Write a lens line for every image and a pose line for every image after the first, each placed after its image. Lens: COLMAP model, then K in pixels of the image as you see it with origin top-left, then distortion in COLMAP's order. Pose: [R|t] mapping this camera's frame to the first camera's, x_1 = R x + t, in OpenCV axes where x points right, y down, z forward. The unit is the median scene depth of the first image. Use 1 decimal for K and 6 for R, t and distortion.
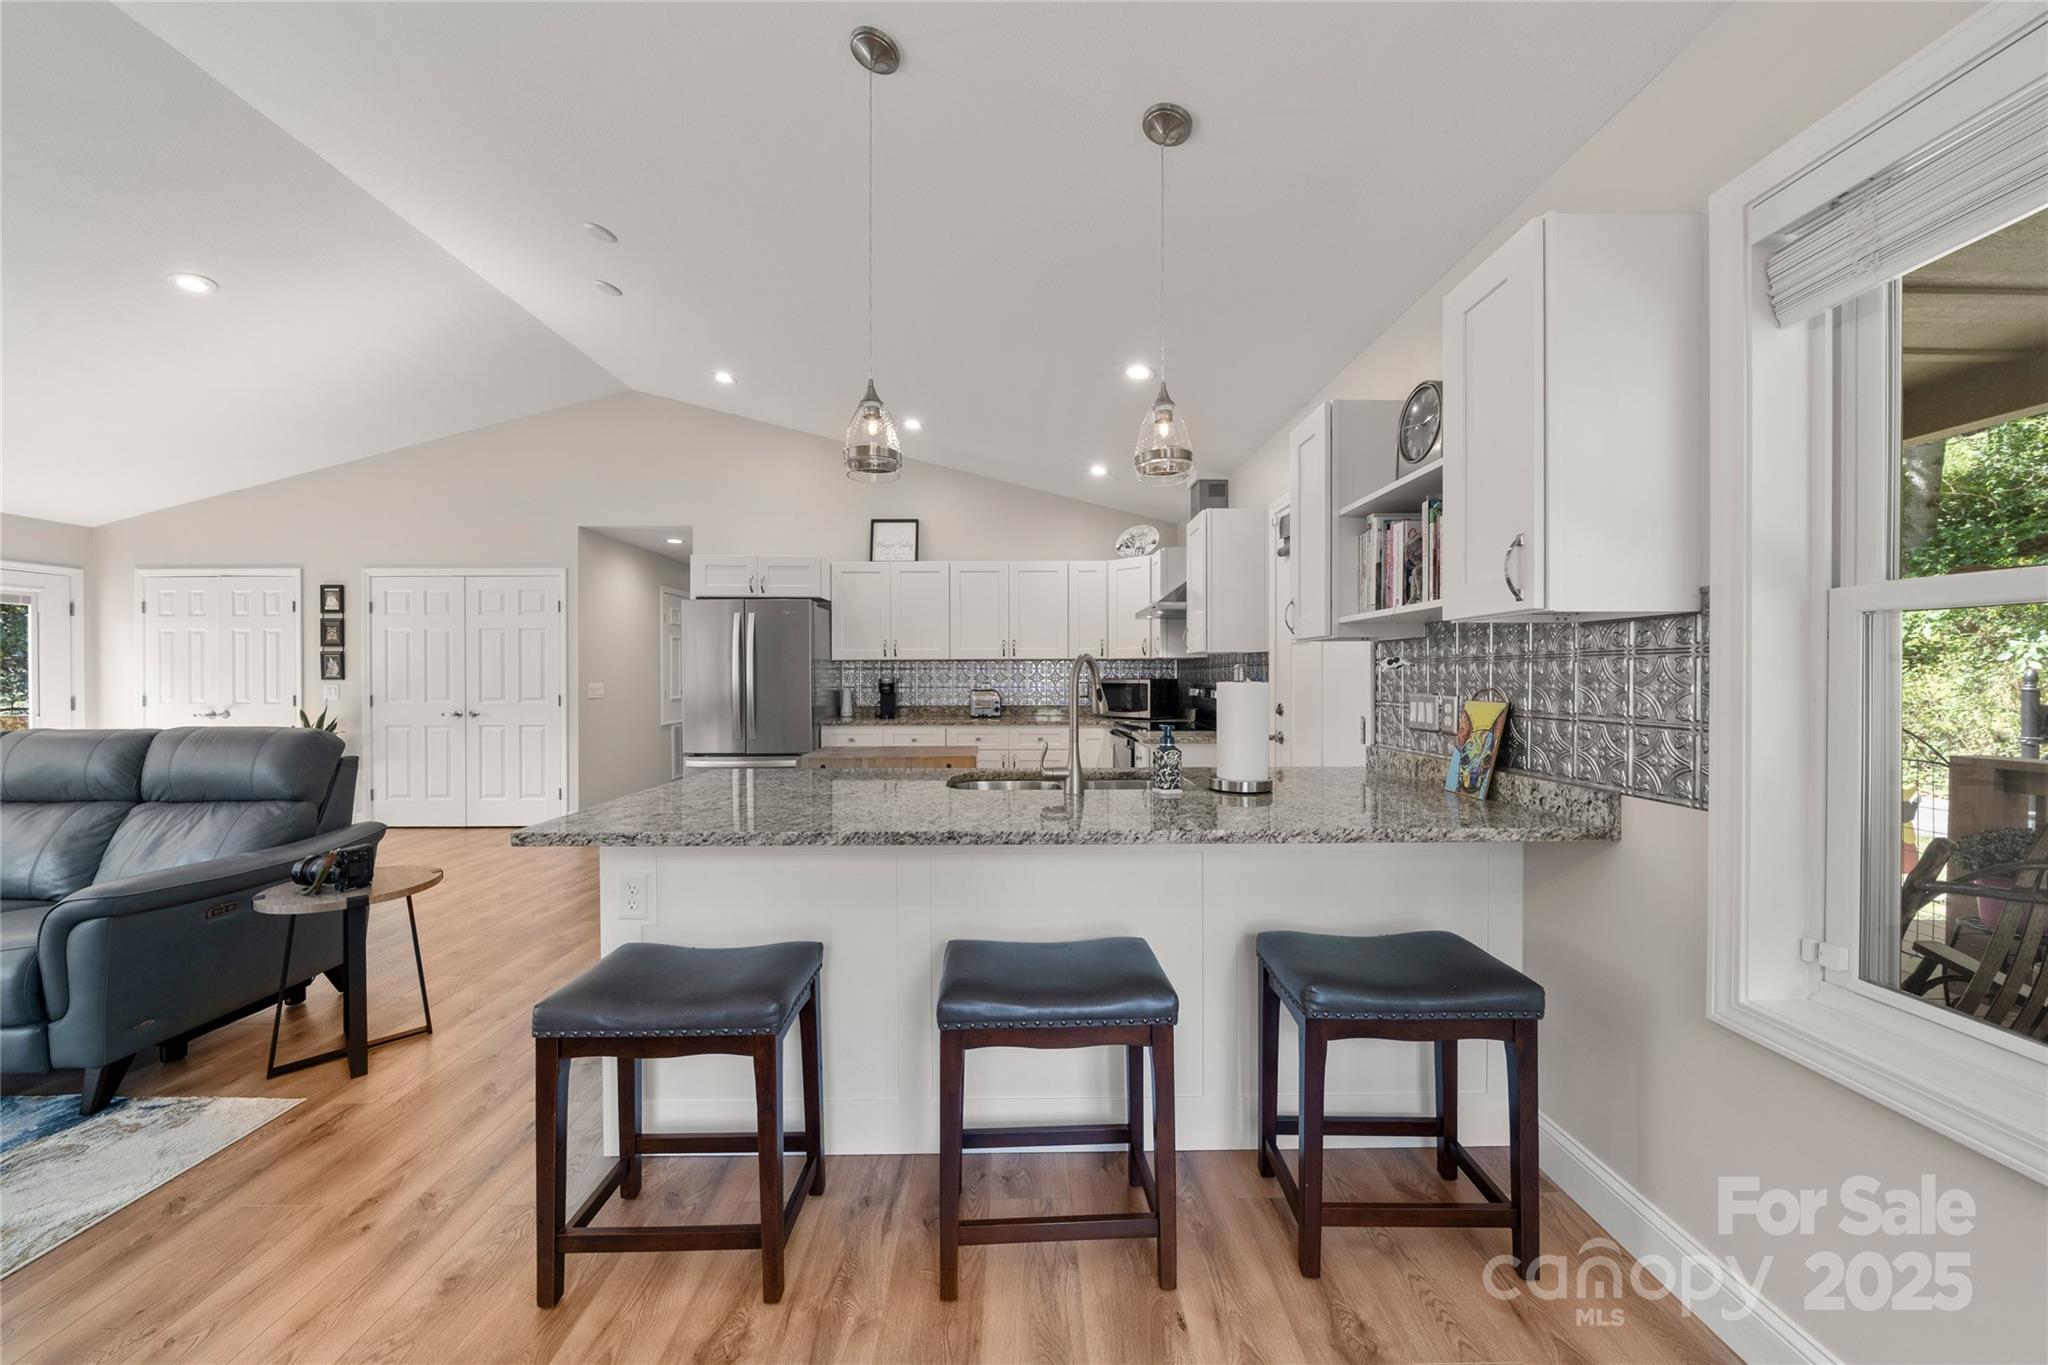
lens RADIAL K [[719.9, 0, 1021.0], [0, 719.9, 676.7], [0, 0, 1]] dist [-0.000464, 0.000014]
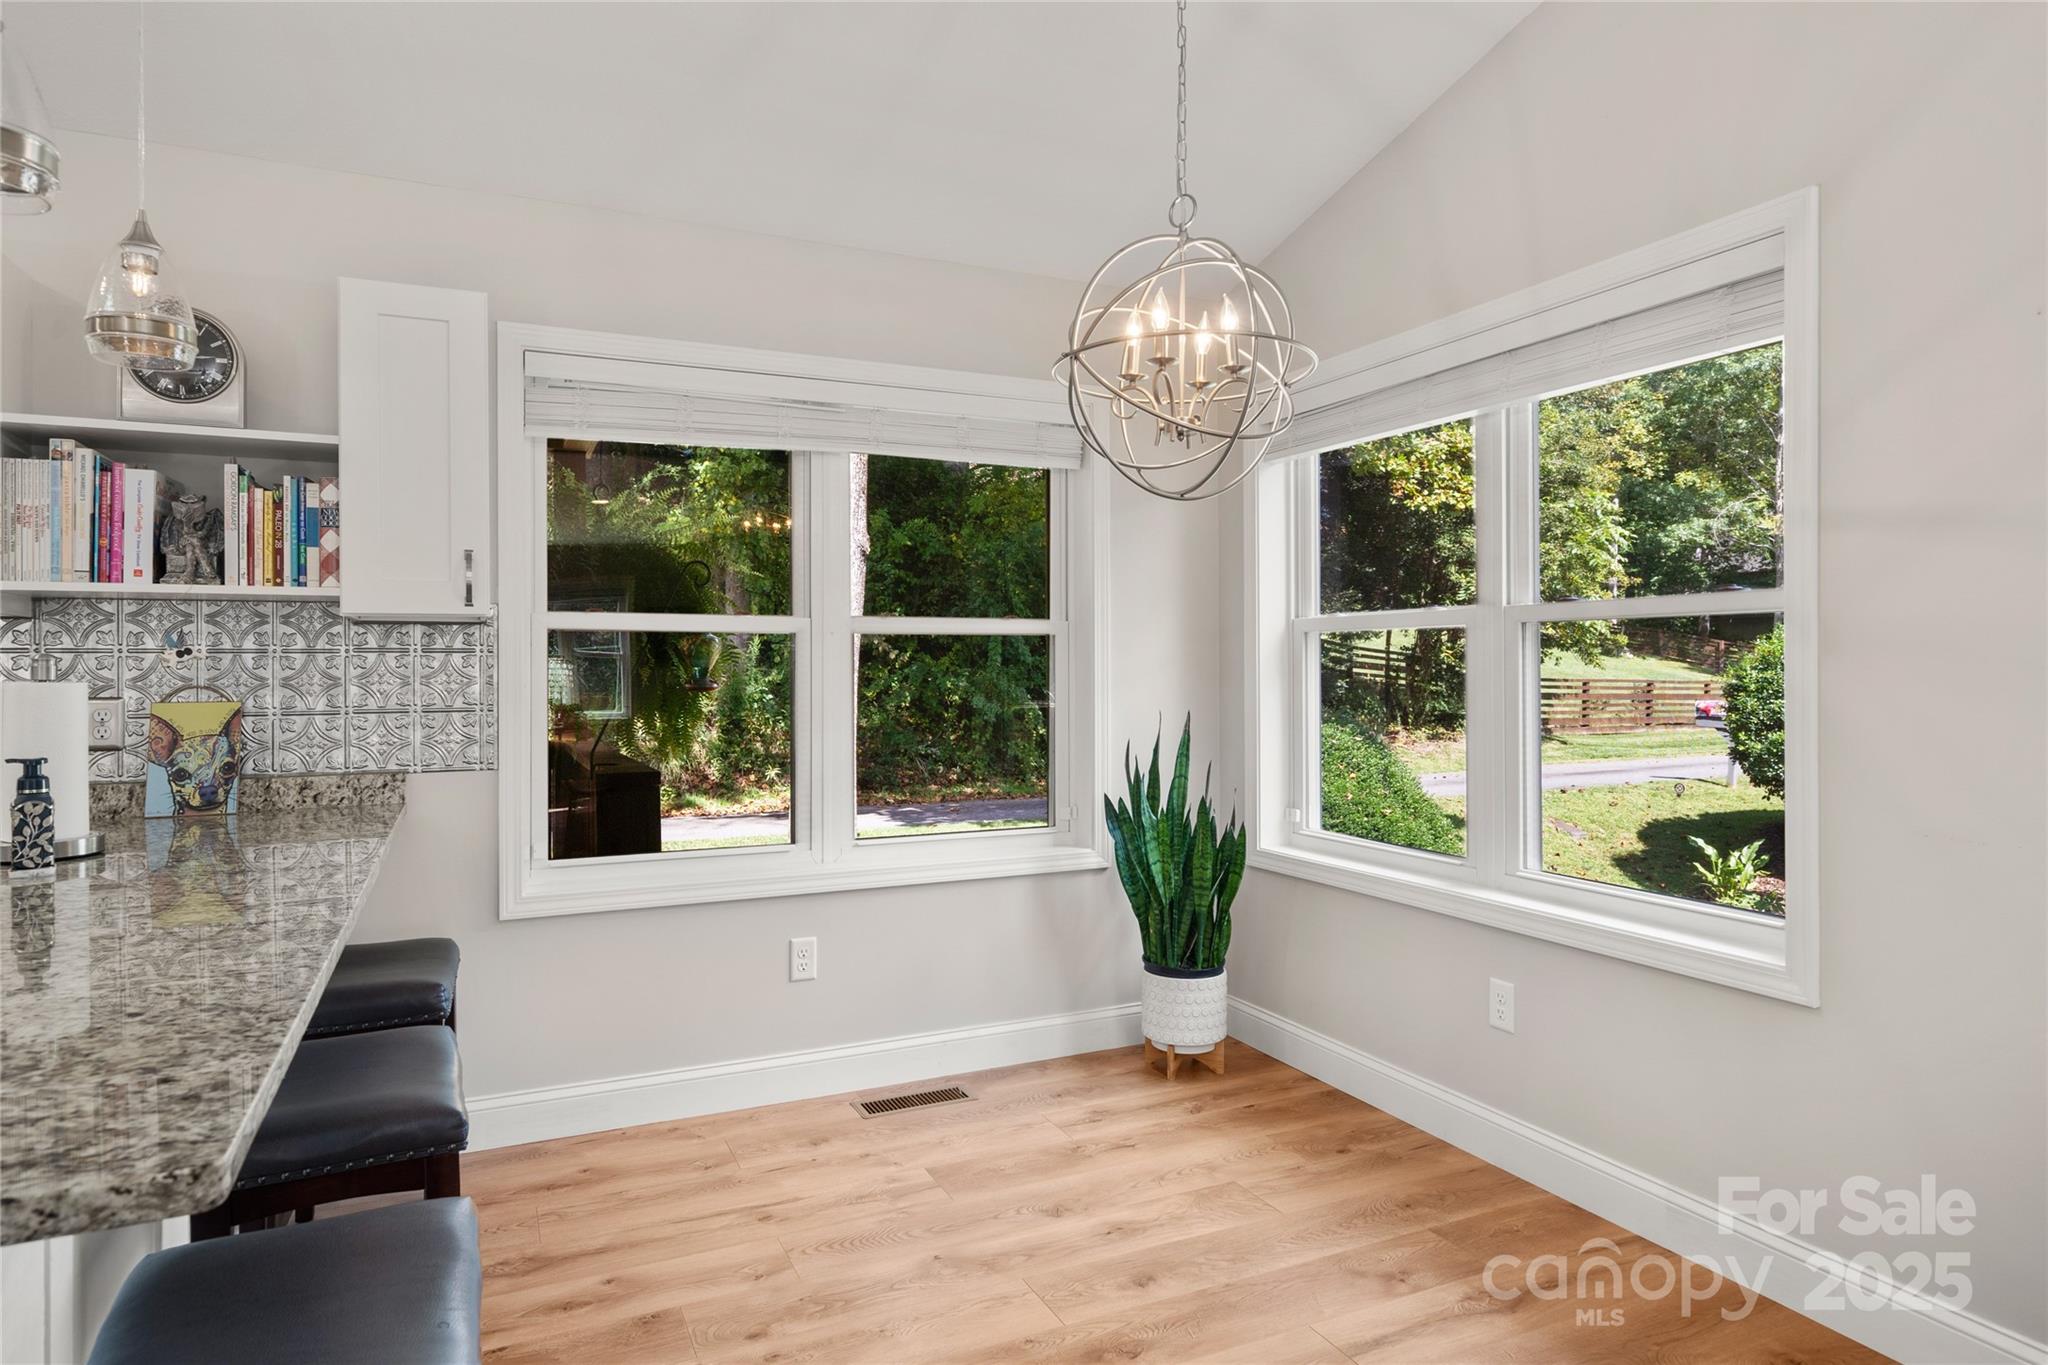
lens RADIAL K [[1191.6, 0, 1019.3], [0, 1191.6, 667.8], [0, 0, 1]] dist [-0.002200, -0.000682]
pose [[-0.412862, 0.001426, 0.910792, -1.073073], [0.008117, 0.999965, 0.002114, -0.001253], [-0.910757, 0.008266, -0.412860, 0.730954]]
